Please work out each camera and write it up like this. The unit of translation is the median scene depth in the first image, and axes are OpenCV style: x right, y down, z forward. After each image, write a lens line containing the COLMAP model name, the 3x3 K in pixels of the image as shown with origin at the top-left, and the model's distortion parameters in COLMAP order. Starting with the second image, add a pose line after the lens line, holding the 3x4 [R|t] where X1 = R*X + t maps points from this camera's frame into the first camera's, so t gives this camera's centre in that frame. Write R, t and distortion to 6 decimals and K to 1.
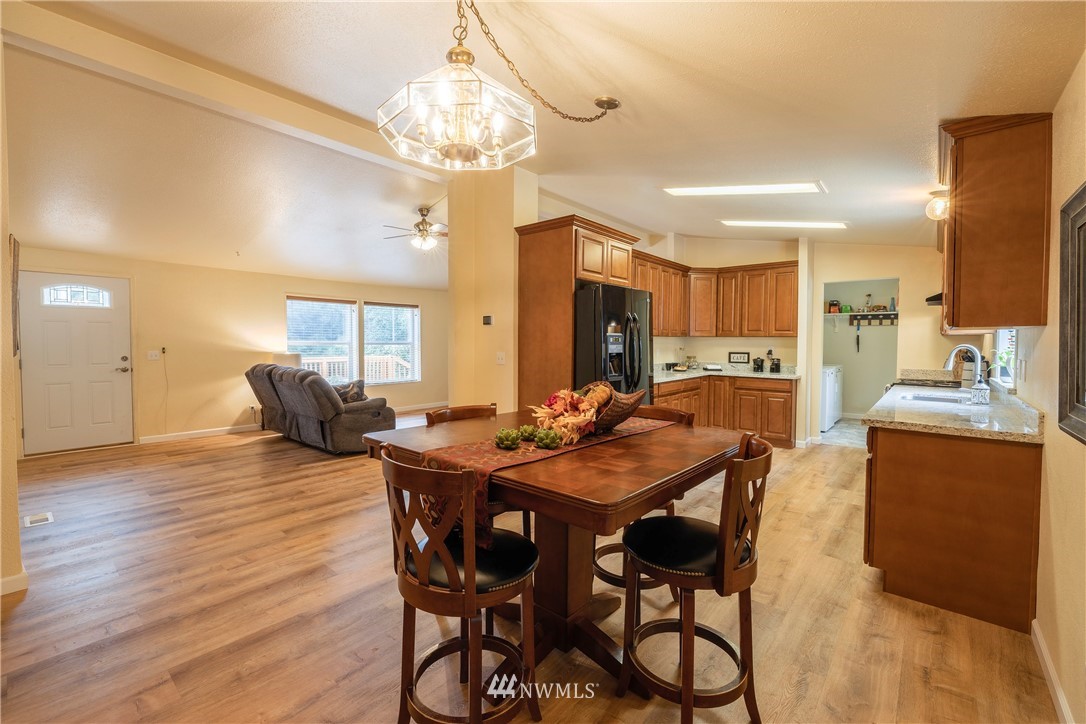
lens RADIAL K [[459.9, 0, 538.2], [0, 459.9, 356.8], [0, 0, 1]] dist [-0.001590, -0.000180]
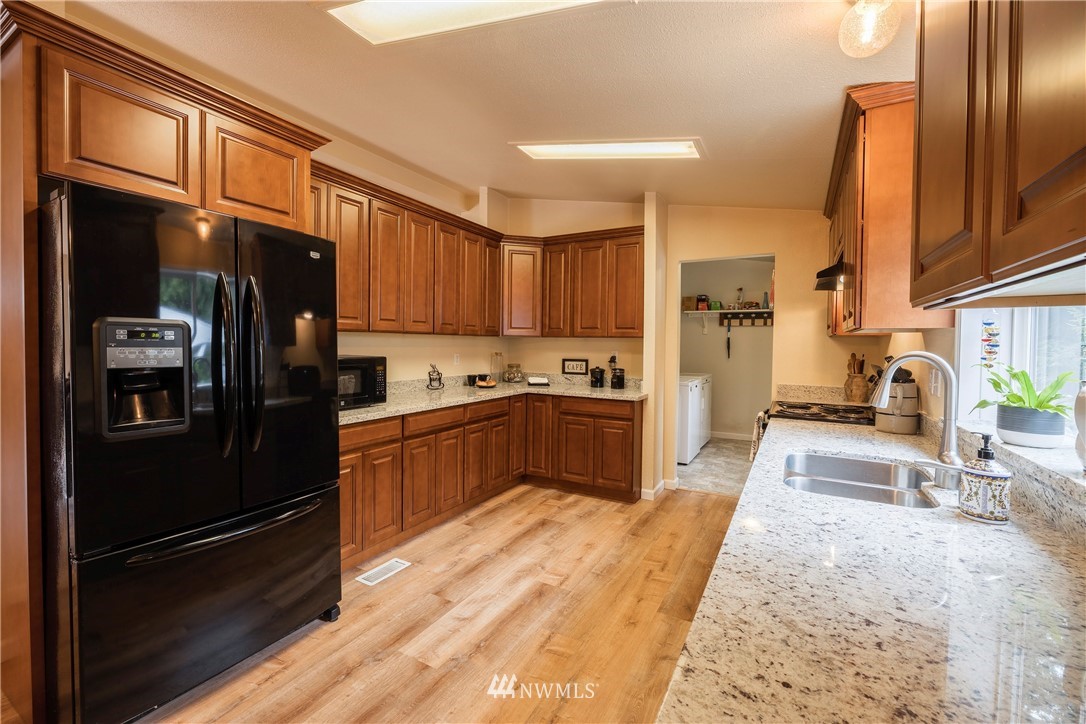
lens RADIAL K [[459.9, 0, 538.2], [0, 459.9, 356.8], [0, 0, 1]] dist [-0.001590, -0.000180]
pose [[0.980253, 0.001985, 0.197736, 0.252560], [-0.000864, 0.999983, -0.005755, -0.009839], [-0.197744, 0.005470, 0.980238, 0.330579]]
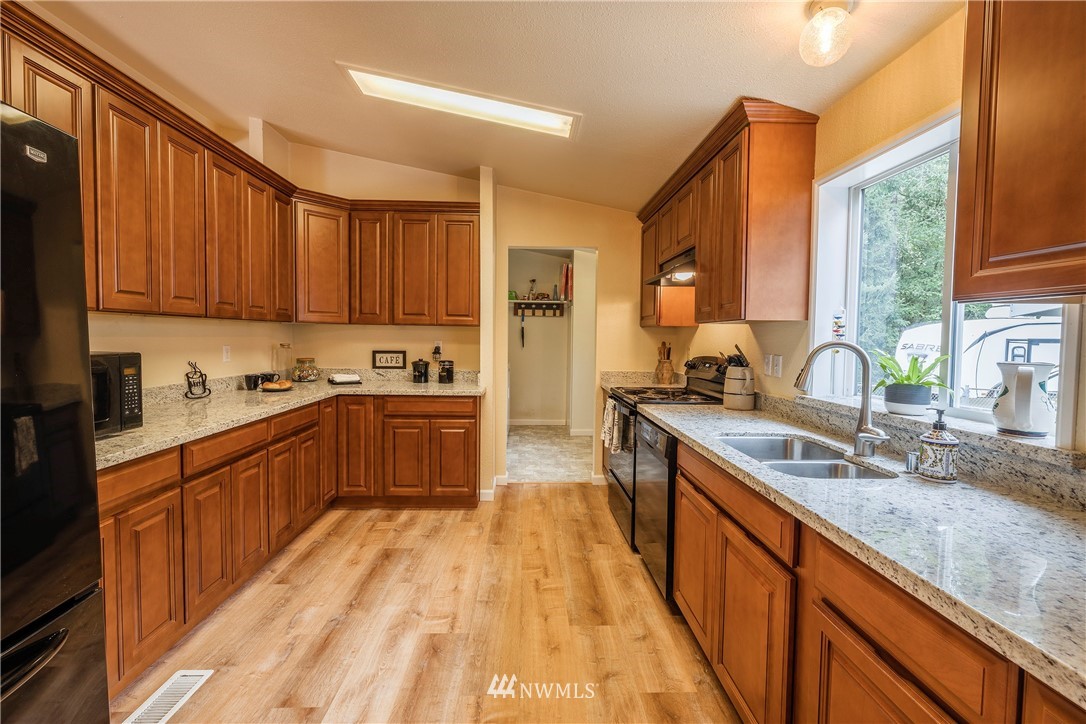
lens RADIAL K [[466.1, 0, 547.6], [0, 466.1, 356.2], [0, 0, 1]] dist [-0.000036, -0.000029]
pose [[0.730330, -0.023266, 0.682698, 0.180231], [0.013697, 0.999718, 0.019417, -0.012368], [-0.682957, -0.004830, 0.730443, 0.433388]]
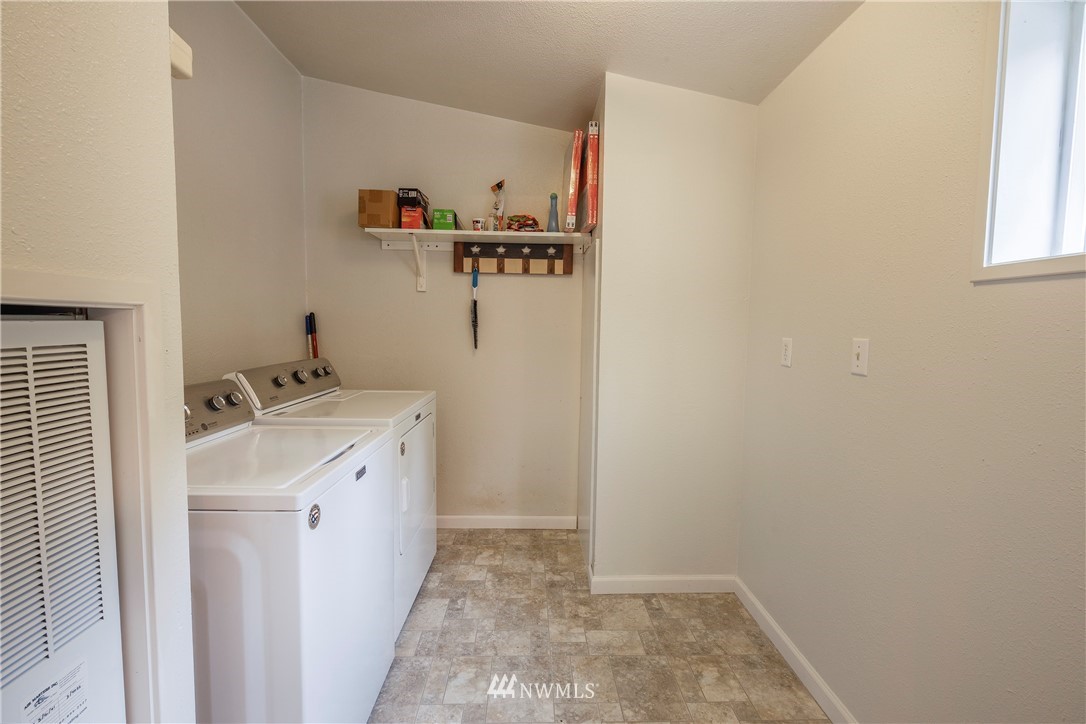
lens RADIAL K [[459.9, 0, 538.2], [0, 459.9, 356.8], [0, 0, 1]] dist [-0.001590, -0.000180]
pose [[0.745625, -0.039164, 0.665214, 0.630434], [0.011784, 0.998890, 0.045601, -0.024779], [-0.666262, -0.026162, 0.745259, 0.893948]]
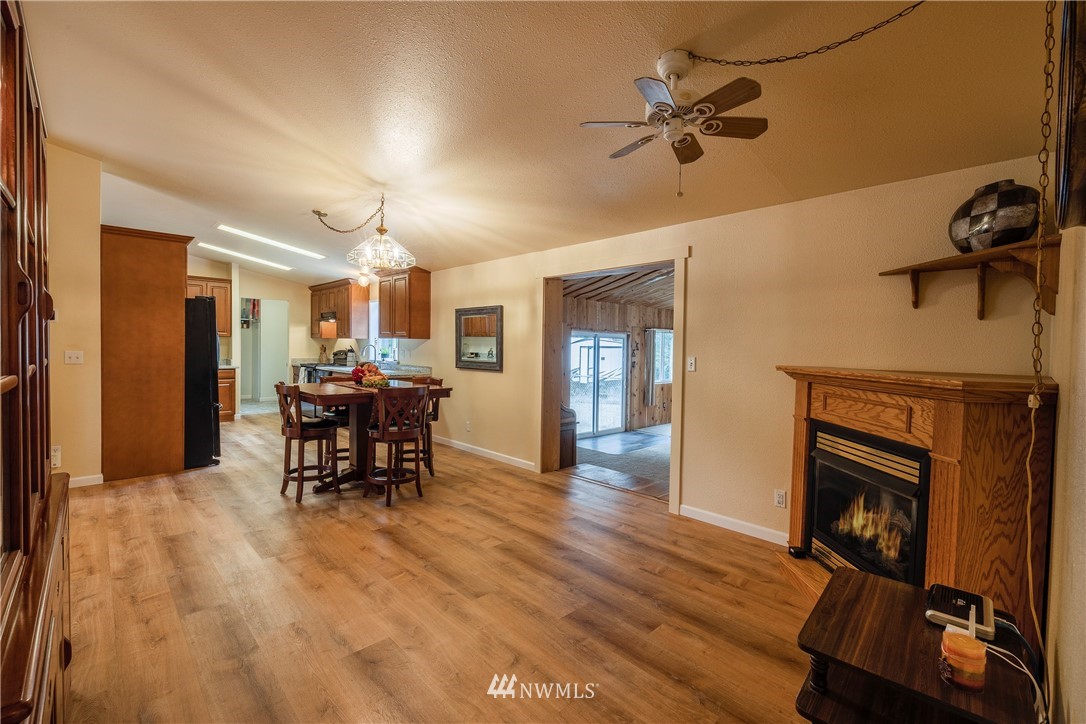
lens RADIAL K [[459.9, 0, 538.2], [0, 459.9, 356.8], [0, 0, 1]] dist [-0.001590, -0.000180]
pose [[0.100371, -0.024536, 0.994647, -0.621069], [0.013822, 0.999634, 0.023264, -0.003842], [-0.994854, 0.011413, 0.100674, -0.018353]]
